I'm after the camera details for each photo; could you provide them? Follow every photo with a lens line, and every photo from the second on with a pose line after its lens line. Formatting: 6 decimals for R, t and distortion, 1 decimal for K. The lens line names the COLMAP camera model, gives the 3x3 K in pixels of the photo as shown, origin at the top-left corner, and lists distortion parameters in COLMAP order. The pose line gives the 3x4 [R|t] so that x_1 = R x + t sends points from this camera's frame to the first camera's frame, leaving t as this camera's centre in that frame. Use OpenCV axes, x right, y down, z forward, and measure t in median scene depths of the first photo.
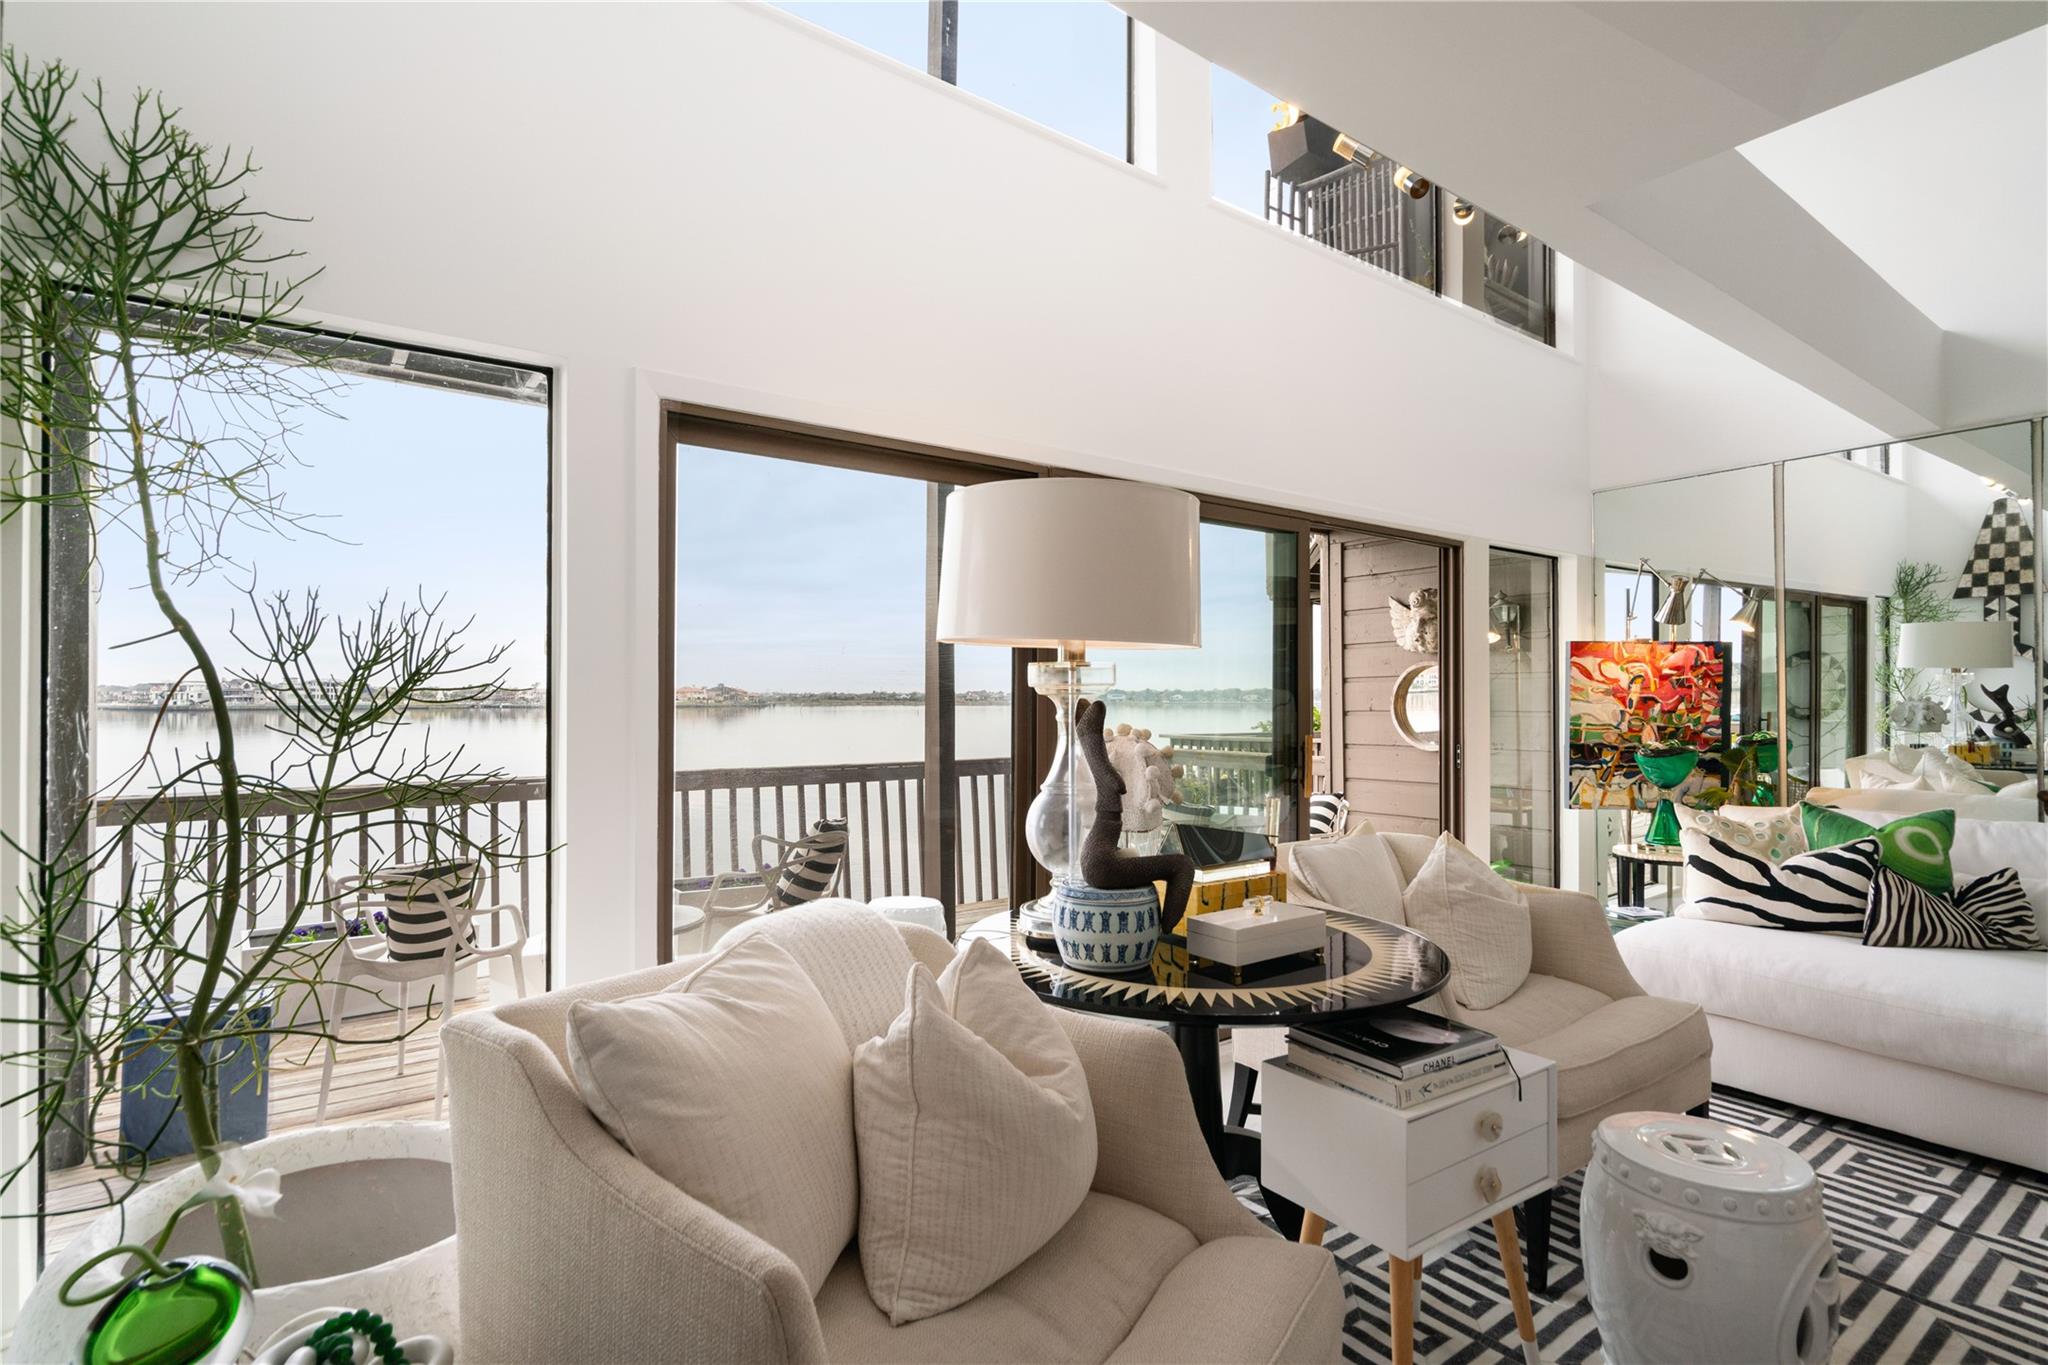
lens RADIAL K [[972.7, 0, 1038.5], [0, 972.7, 694.9], [0, 0, 1]] dist [0.010080, -0.000668]
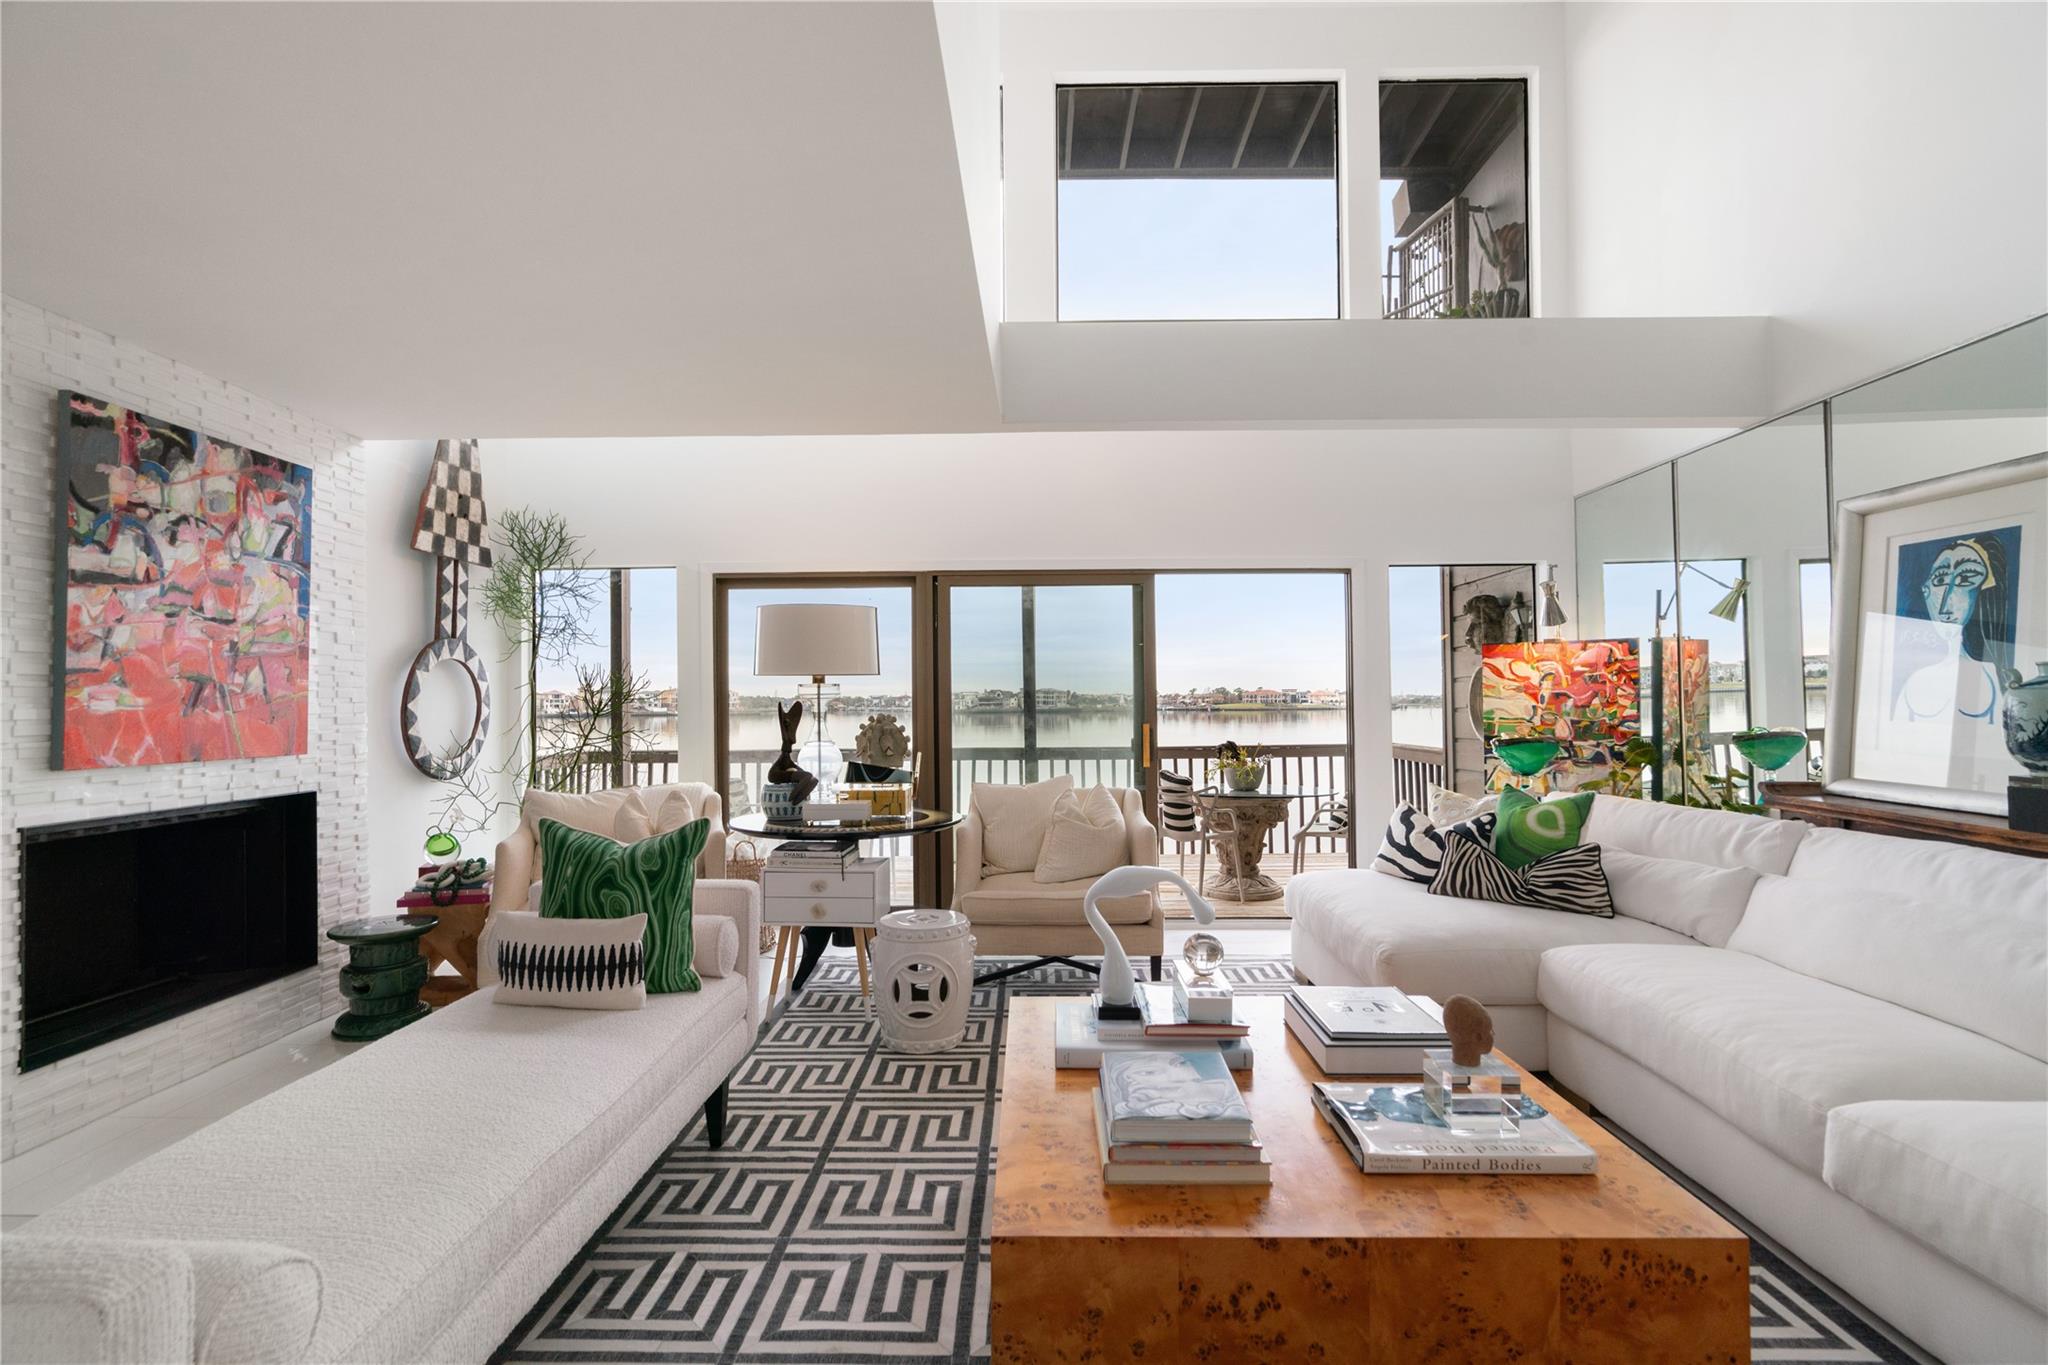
lens RADIAL K [[944.7, 0, 1029.1], [0, 944.7, 683.7], [0, 0, 1]] dist [0.001398, 0.002572]
pose [[0.796255, -0.018143, -0.604688, 0.787697], [0.009106, 0.999796, -0.018006, 0.005441], [0.604892, 0.008831, 0.796259, -0.174985]]
